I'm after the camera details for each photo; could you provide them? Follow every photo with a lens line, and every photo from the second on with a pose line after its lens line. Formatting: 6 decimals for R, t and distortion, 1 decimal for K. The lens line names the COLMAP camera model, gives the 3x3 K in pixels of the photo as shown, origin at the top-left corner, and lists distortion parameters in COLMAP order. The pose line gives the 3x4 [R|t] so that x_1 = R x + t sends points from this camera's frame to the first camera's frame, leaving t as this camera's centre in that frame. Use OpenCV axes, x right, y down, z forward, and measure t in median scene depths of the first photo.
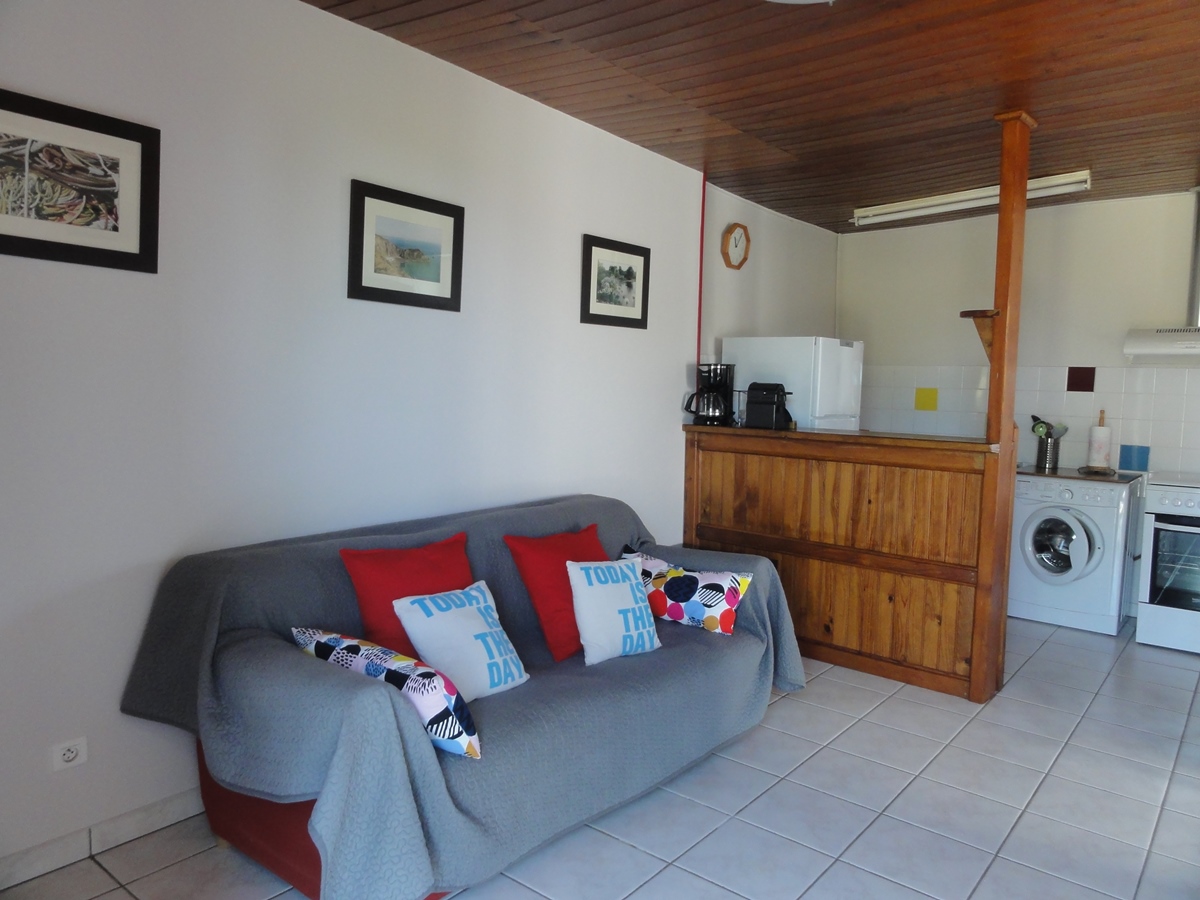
lens RADIAL K [[851.3, 0, 599.1], [0, 851.3, 440.9], [0, 0, 1]] dist [0.006136, -0.000344]
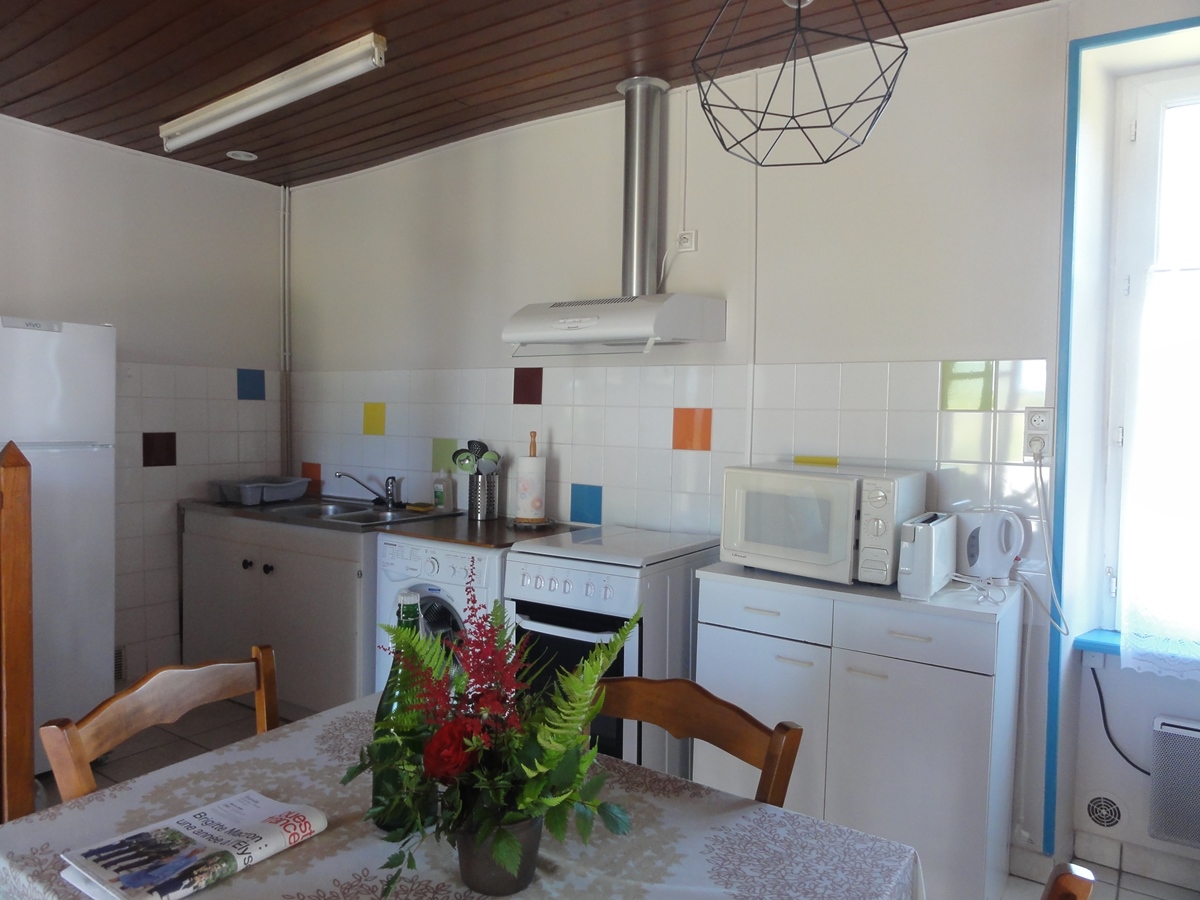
lens RADIAL K [[851.3, 0, 603.2], [0, 851.3, 450.9], [0, 0, 1]] dist [0.006136, -0.000344]
pose [[0.998389, -0.011377, 0.055588, 0.607760], [0.012518, 0.999717, -0.020222, -0.007545], [-0.055342, 0.020885, 0.998249, 0.346796]]
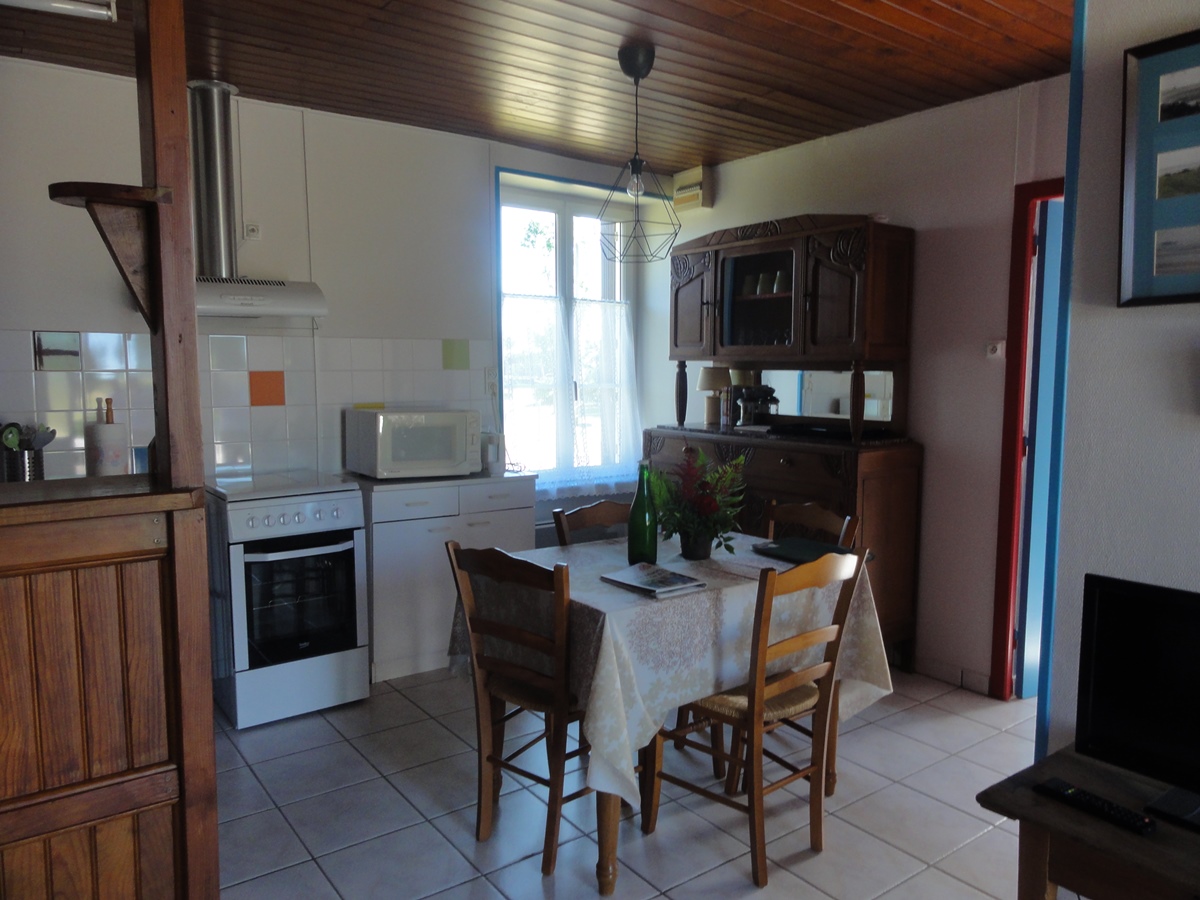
lens RADIAL K [[851.3, 0, 601.7], [0, 851.3, 451.8], [0, 0, 1]] dist [0.006136, -0.000344]
pose [[0.261712, -0.117326, 0.957988, 0.060756], [0.075035, 0.992053, 0.100999, -0.033160], [-0.962225, 0.045450, 0.268435, 0.471374]]
